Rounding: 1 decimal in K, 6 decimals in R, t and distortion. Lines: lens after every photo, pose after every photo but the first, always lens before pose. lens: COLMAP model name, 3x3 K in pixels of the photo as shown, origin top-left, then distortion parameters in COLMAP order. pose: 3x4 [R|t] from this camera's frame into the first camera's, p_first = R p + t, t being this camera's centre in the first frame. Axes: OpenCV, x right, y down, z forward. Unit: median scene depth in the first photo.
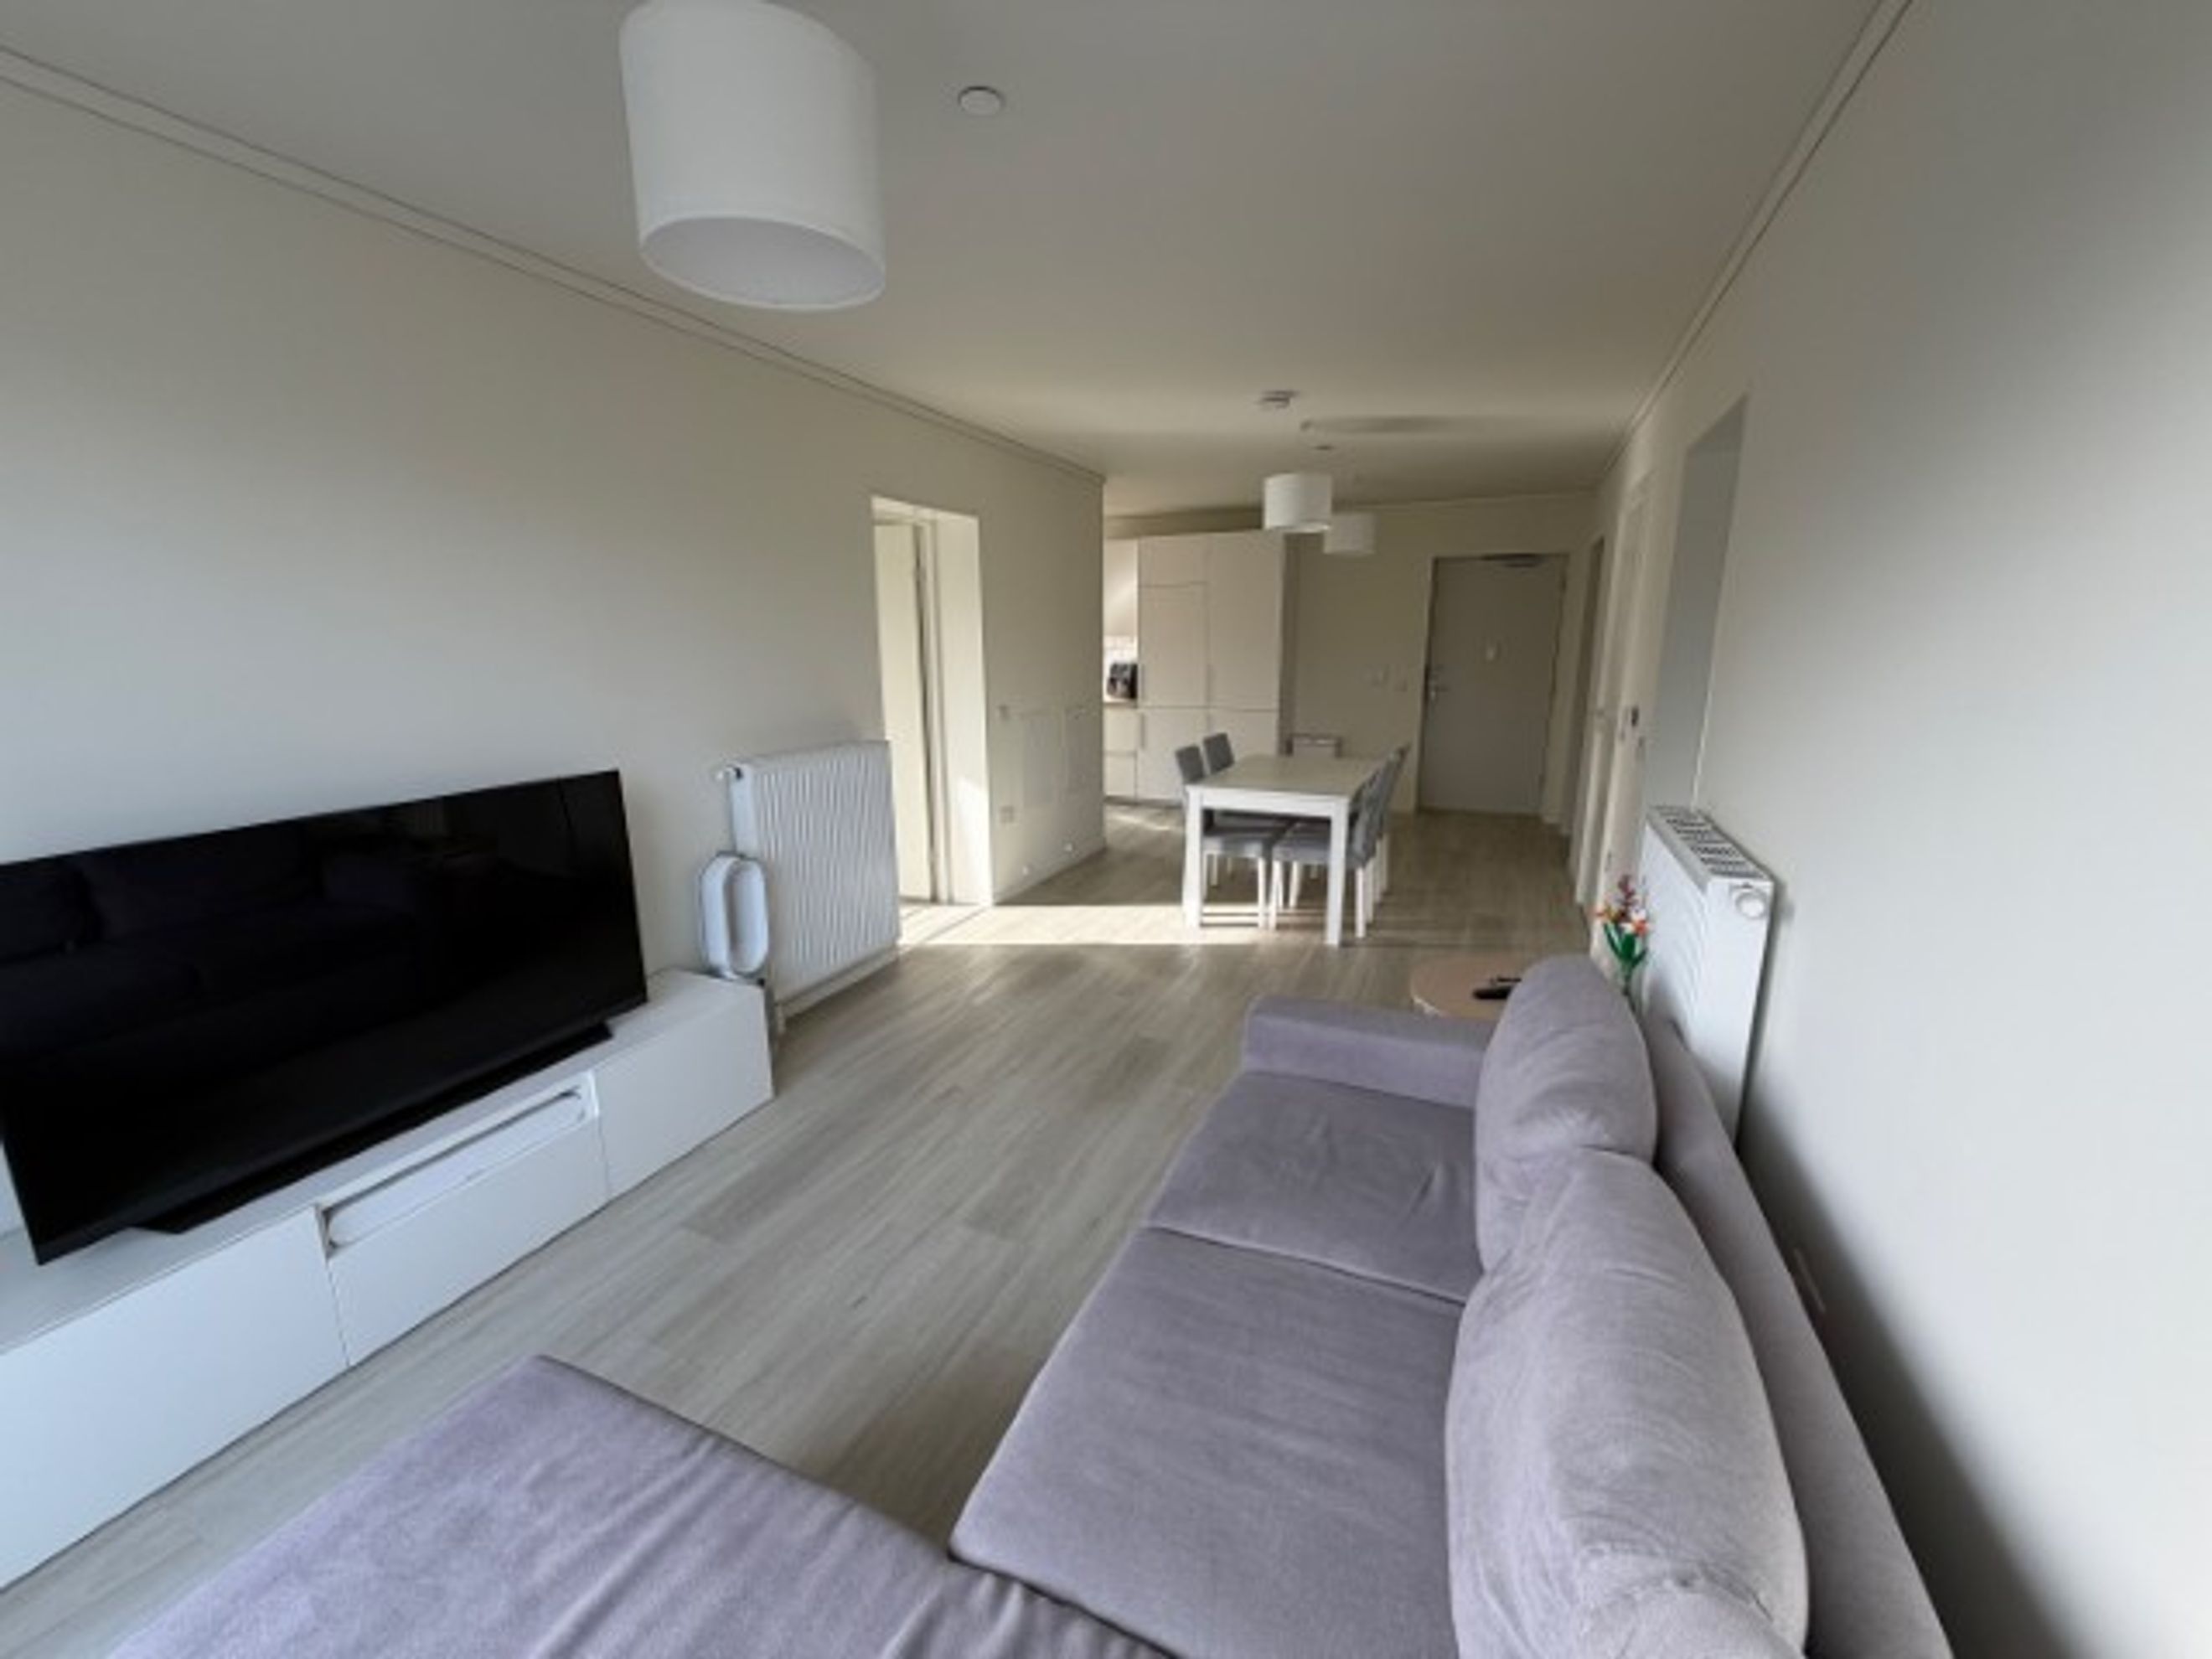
lens RADIAL K [[882.8, 0, 1100.7], [0, 882.8, 830.3], [0, 0, 1]] dist [0.002149, -0.000130]
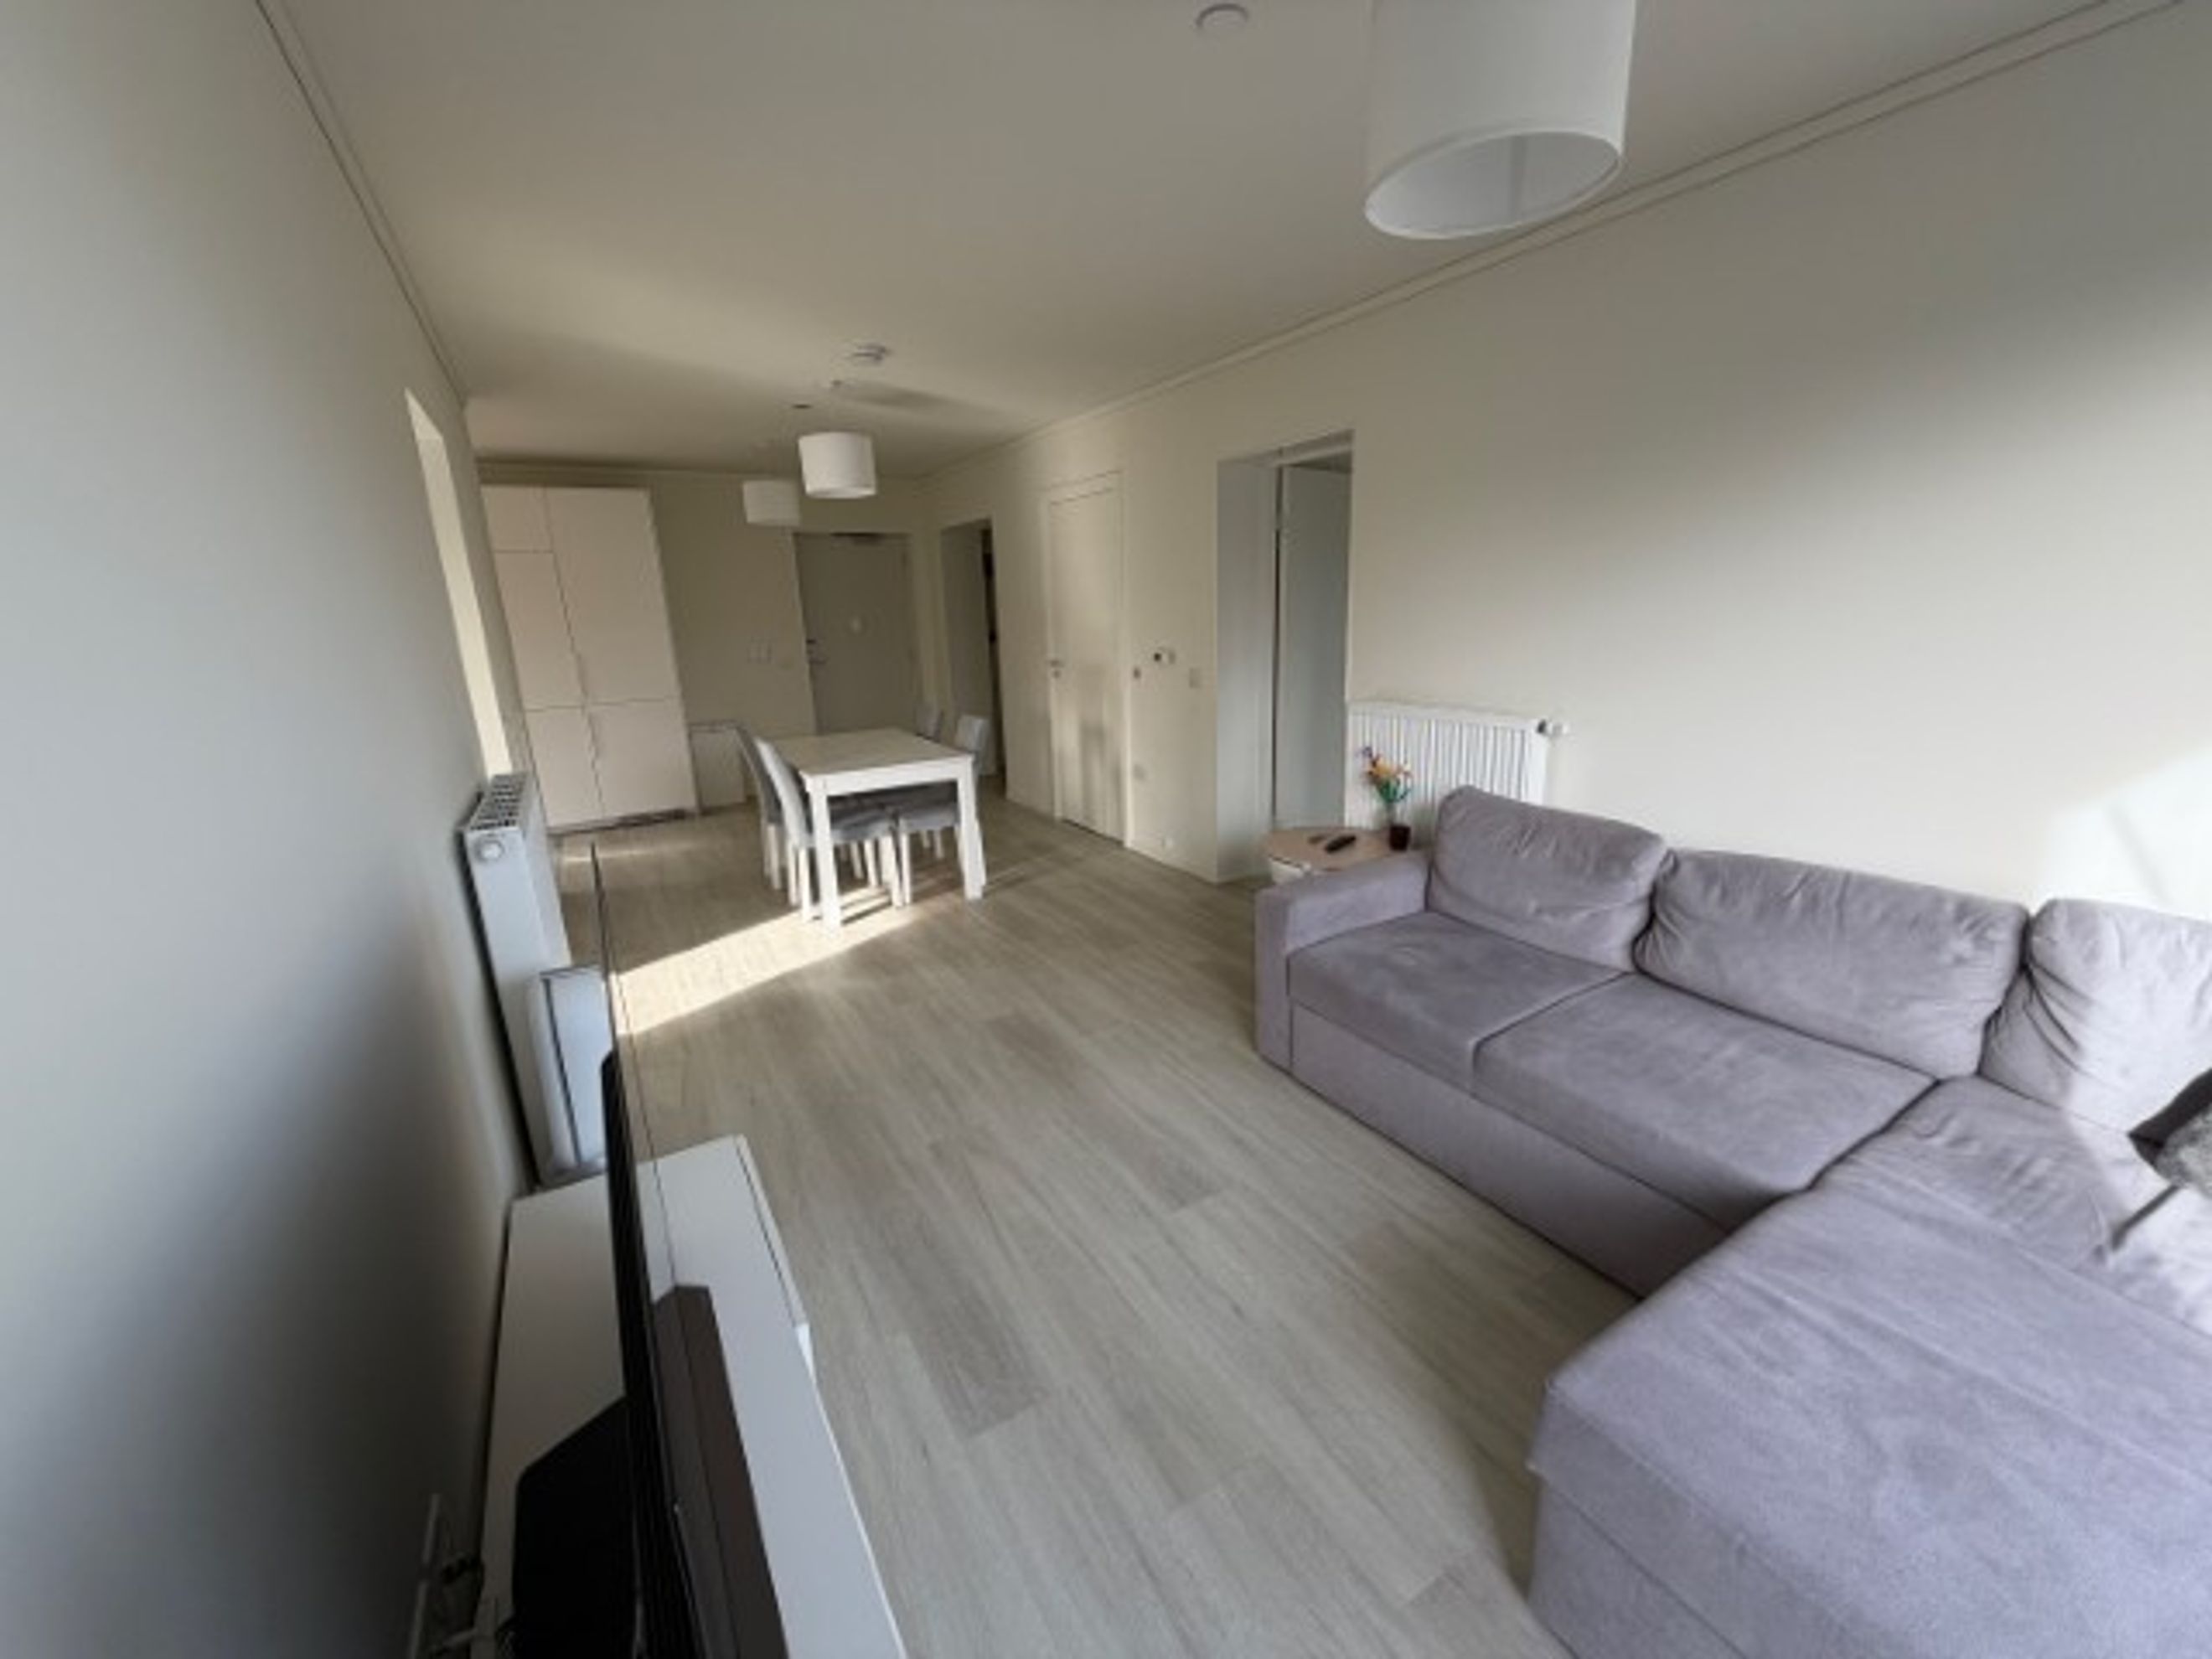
lens RADIAL K [[882.8, 0, 1104.5], [0, 882.8, 825.0], [0, 0, 1]] dist [0.002149, -0.000130]
pose [[0.574997, -0.209937, 0.790762, -0.503820], [0.200873, 0.973159, 0.112298, -0.045995], [-0.793113, 0.094272, 0.601734, 0.262581]]
